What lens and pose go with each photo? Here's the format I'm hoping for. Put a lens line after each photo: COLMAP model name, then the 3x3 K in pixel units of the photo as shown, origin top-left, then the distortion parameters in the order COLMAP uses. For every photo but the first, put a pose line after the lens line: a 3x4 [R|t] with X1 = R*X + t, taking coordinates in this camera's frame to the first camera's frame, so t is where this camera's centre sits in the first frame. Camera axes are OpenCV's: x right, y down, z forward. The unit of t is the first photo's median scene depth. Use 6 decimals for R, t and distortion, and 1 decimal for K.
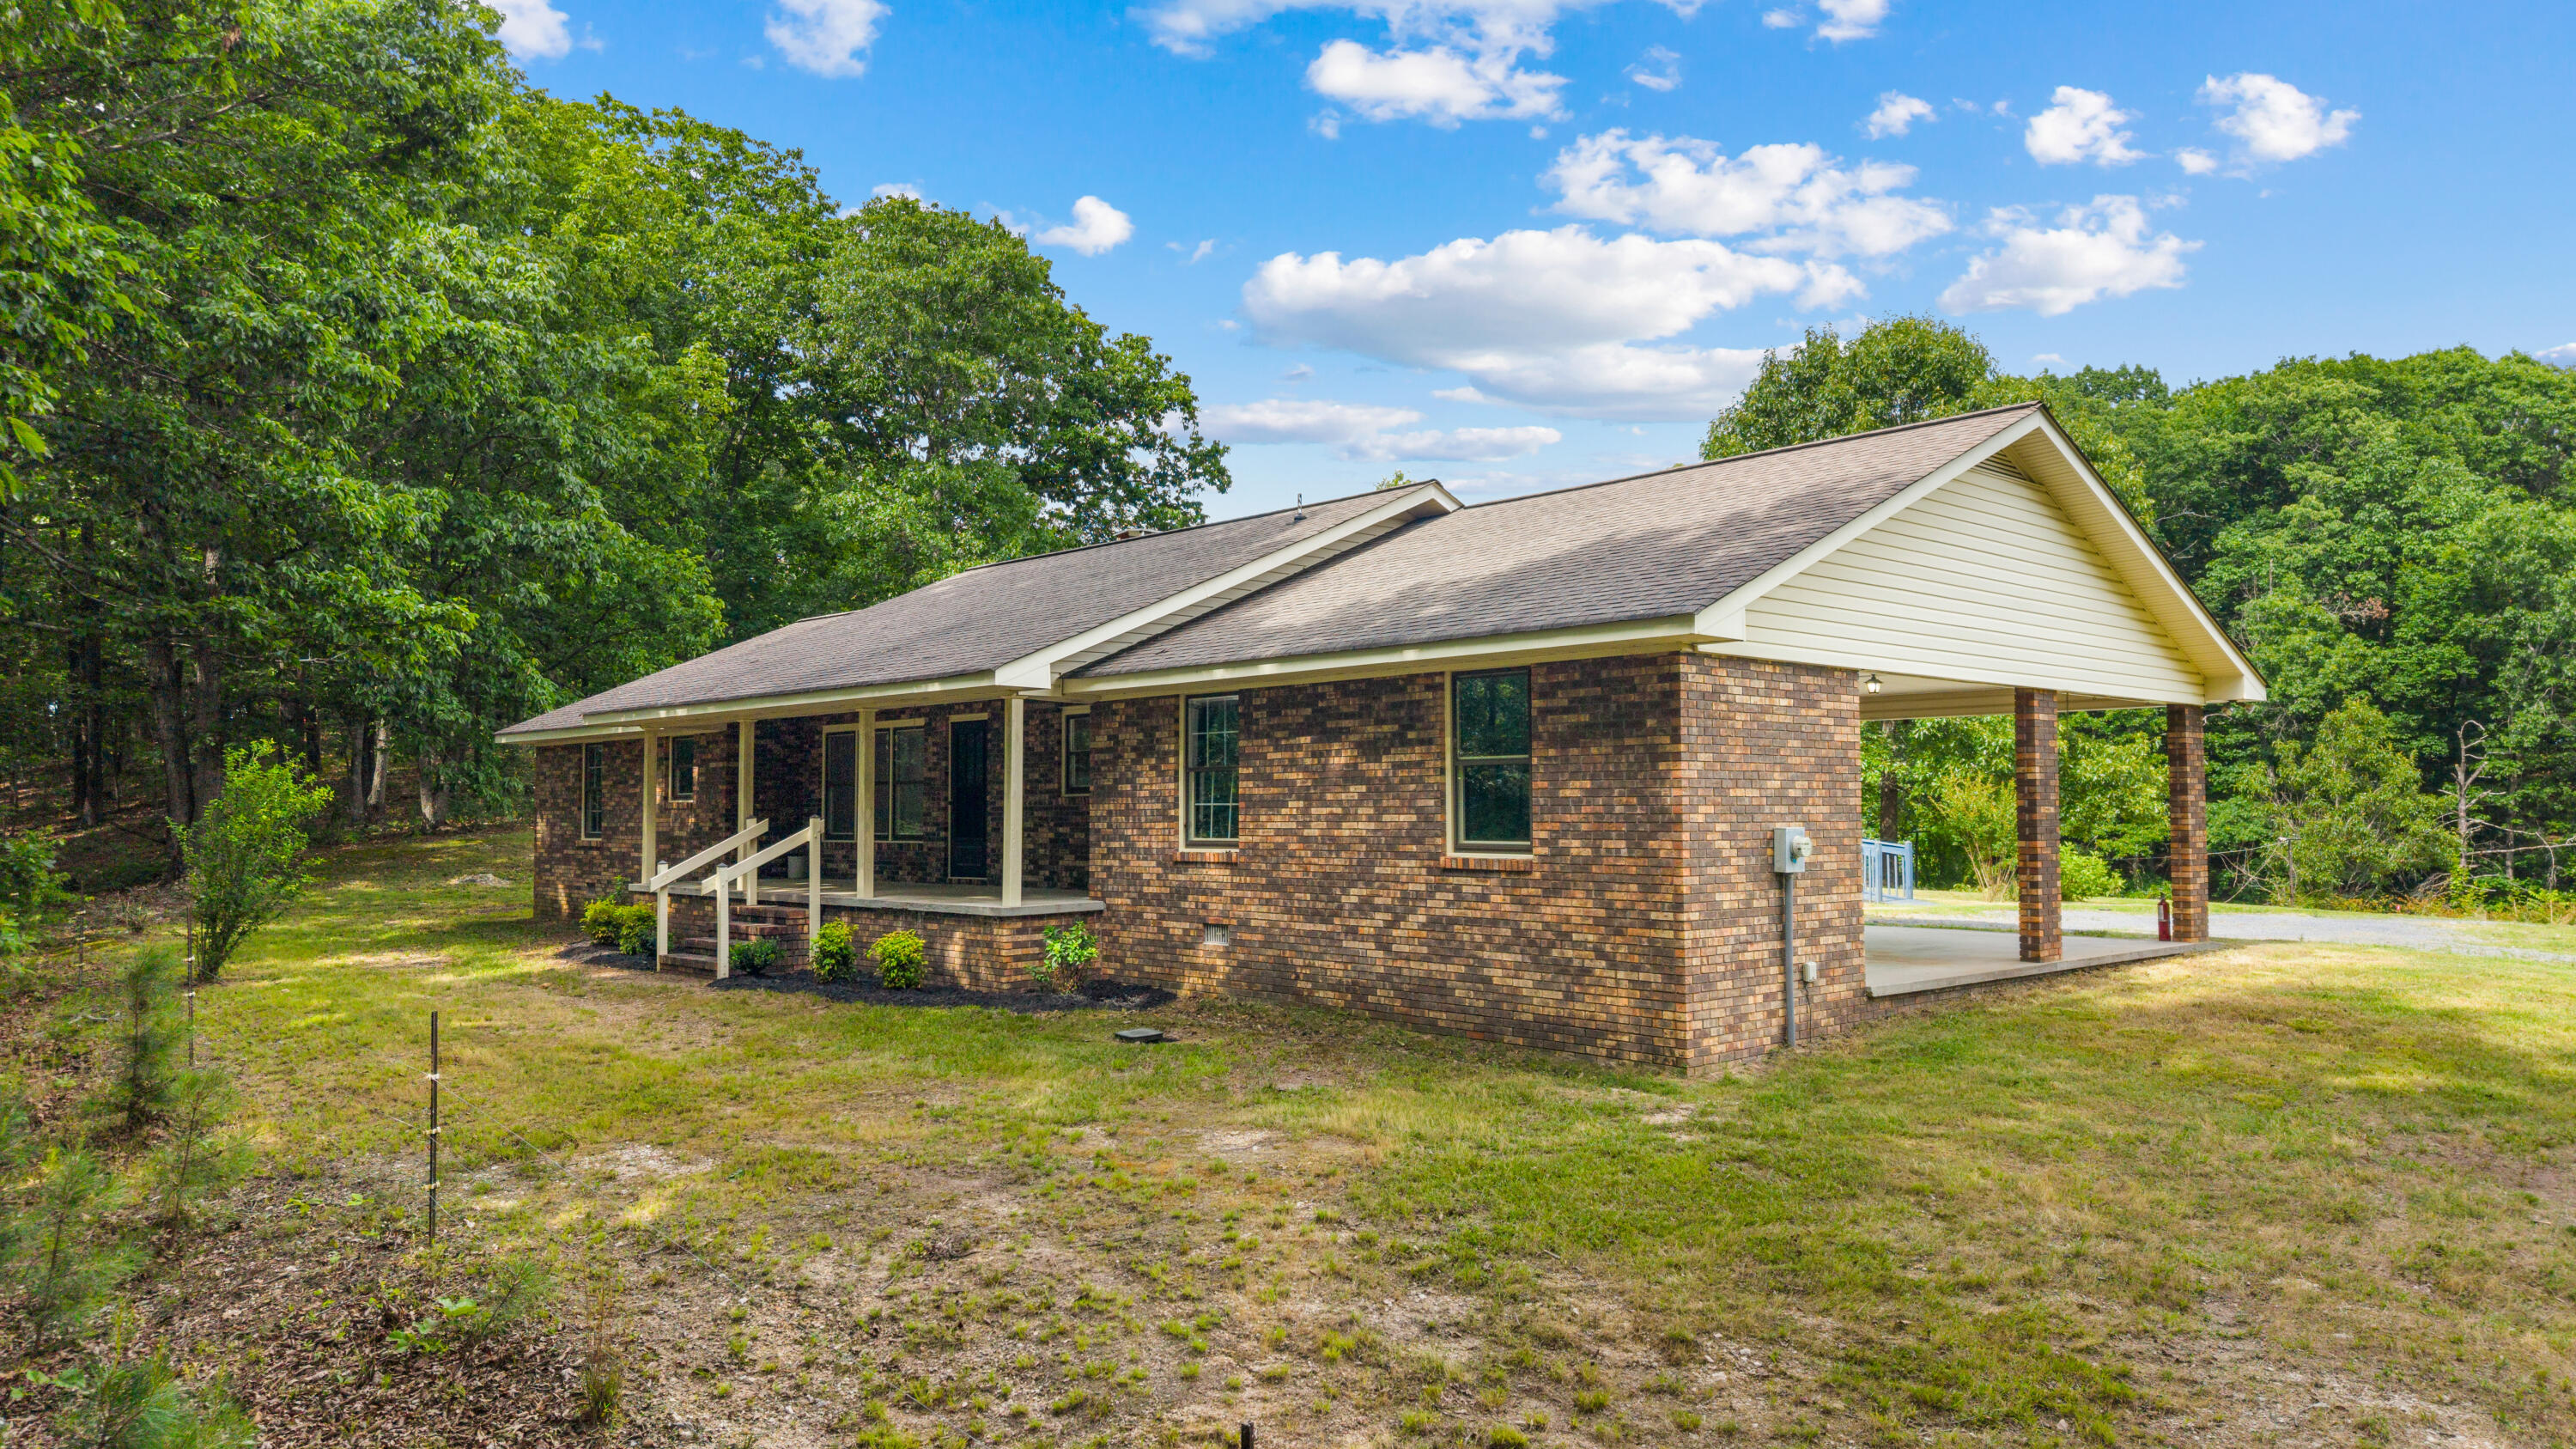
lens RADIAL K [[1740.0, 0, 1288.0], [0, 1740.0, 724.5], [0, 0, 1]] dist [0.086357, -0.063576]
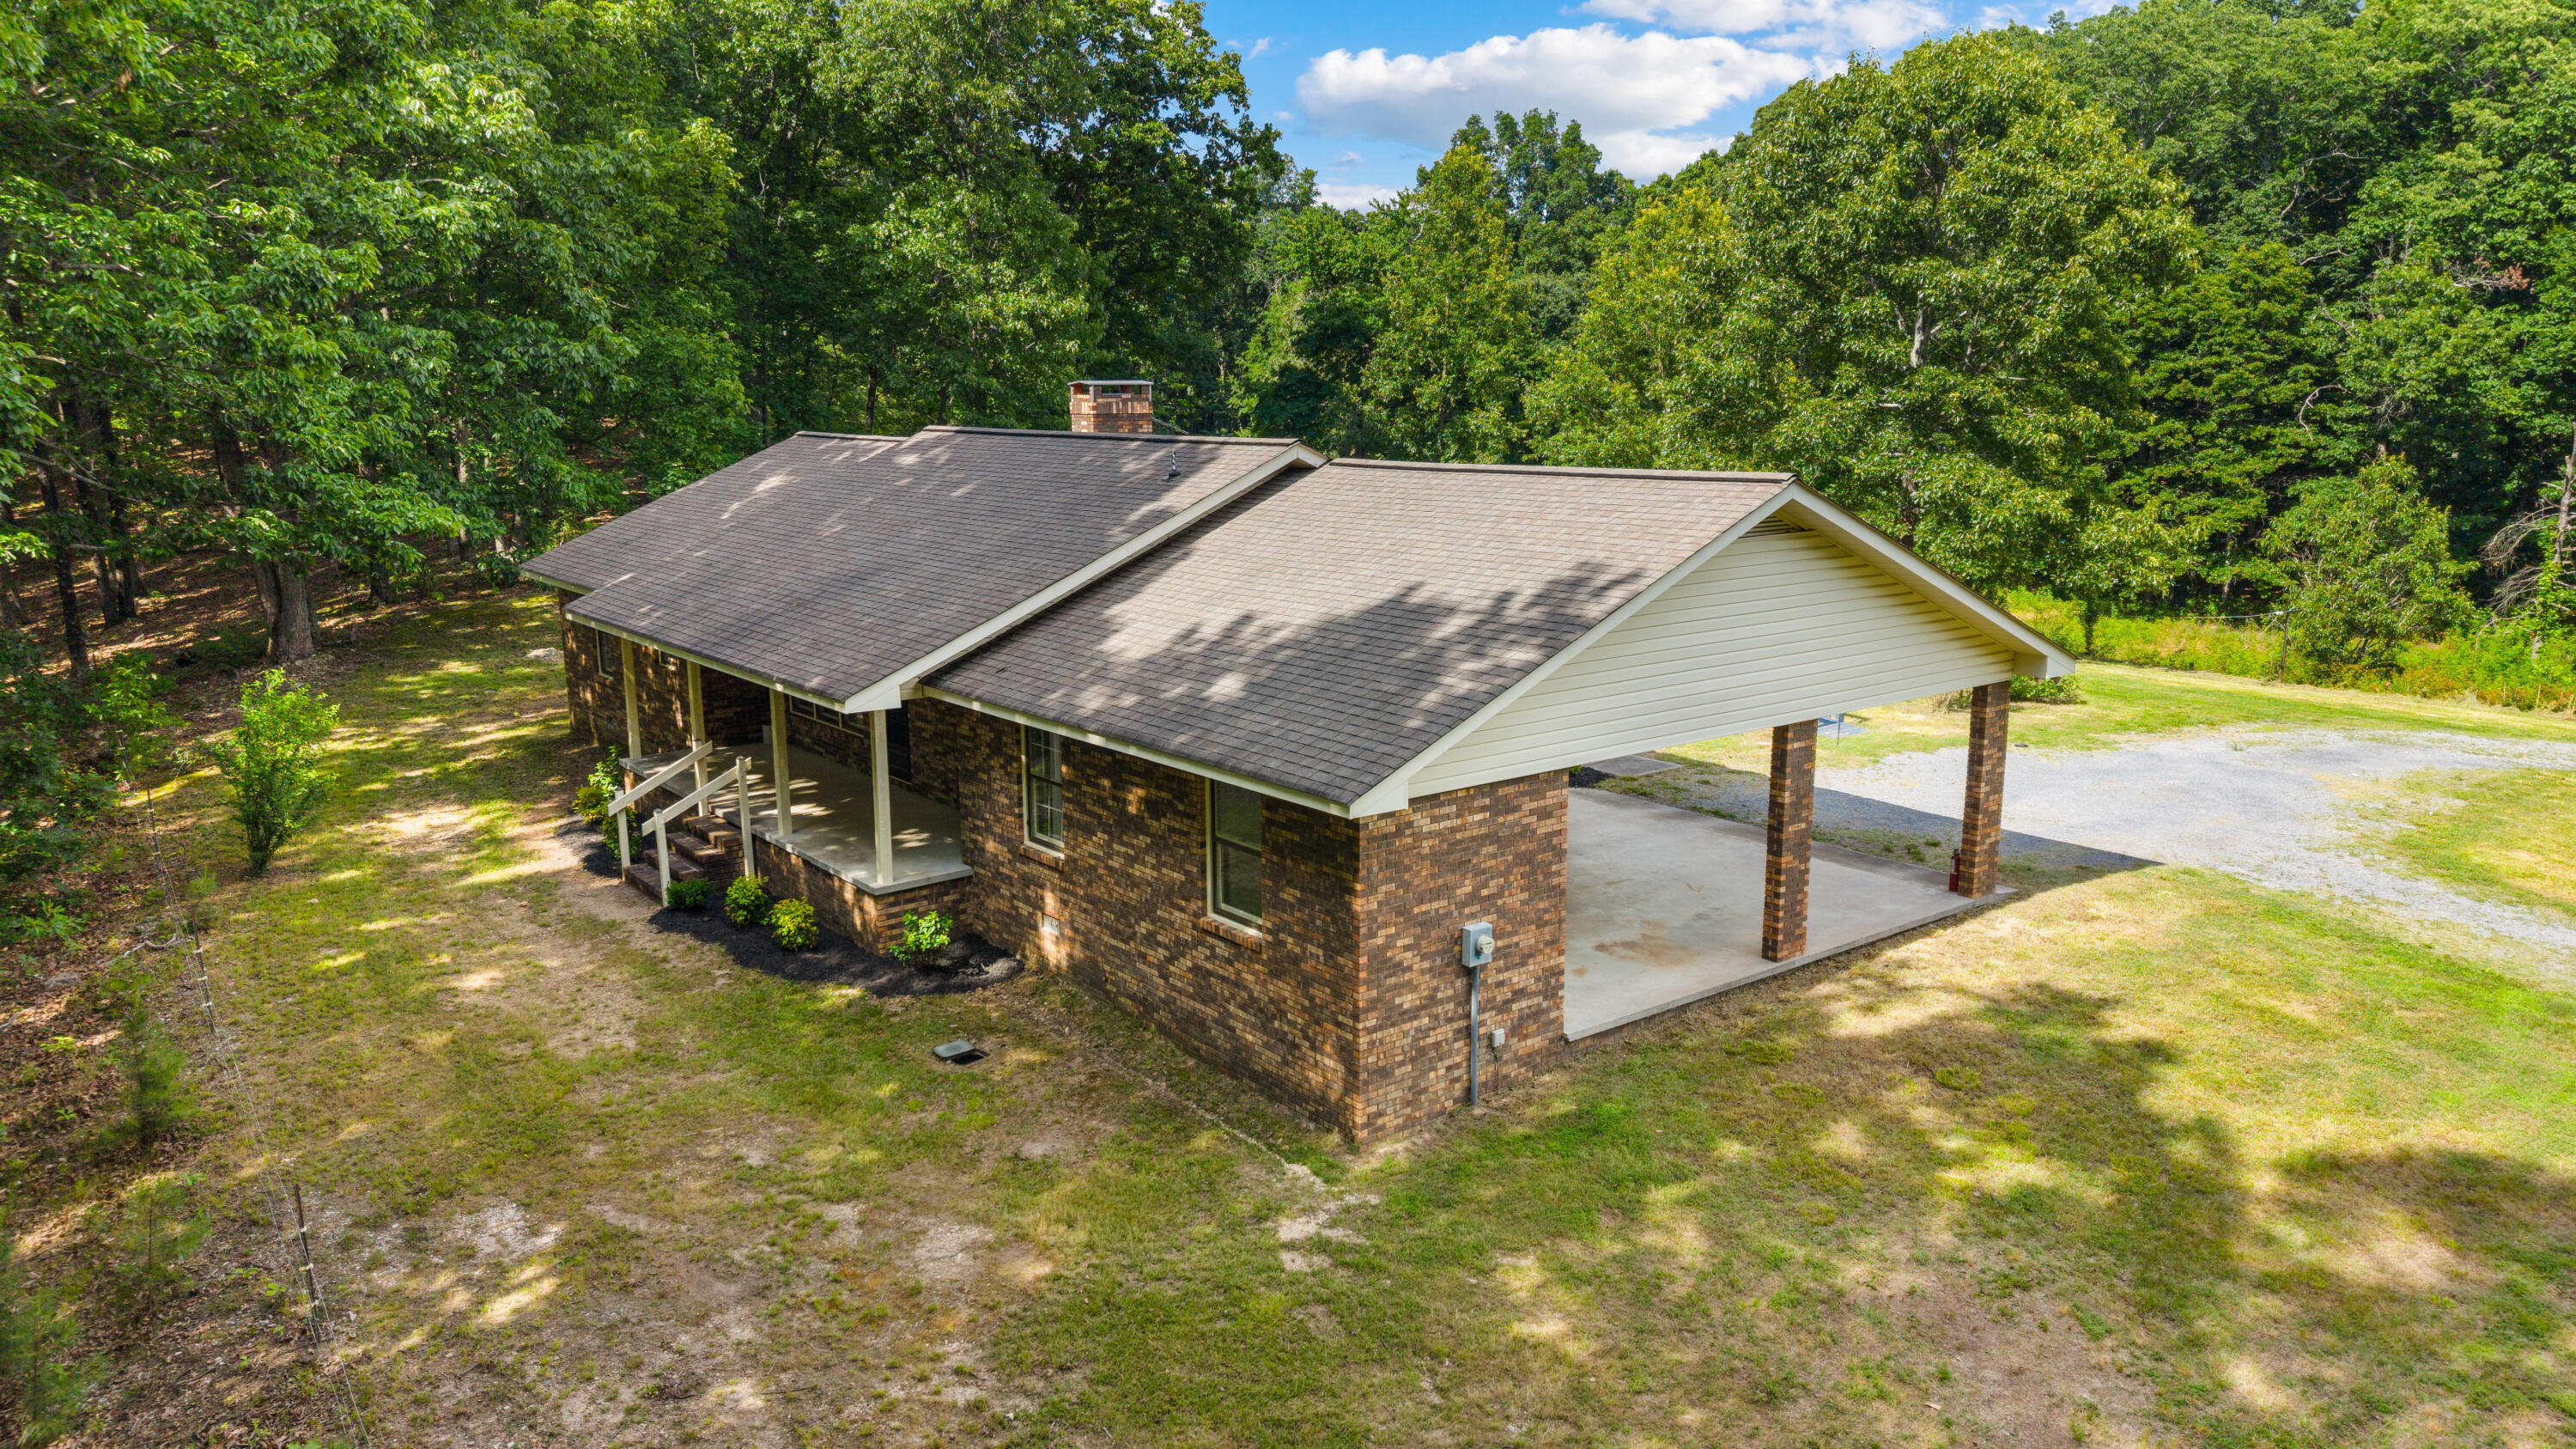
lens RADIAL K [[1753.7, 0, 1288.0], [0, 1753.7, 724.5], [0, 0, 1]] dist [0.042449, 0.000547]
pose [[0.996775, 0.010306, -0.079587, 0.222074], [0.008627, 0.972213, 0.233937, -0.300166], [0.079787, -0.233869, 0.968989, -0.085641]]
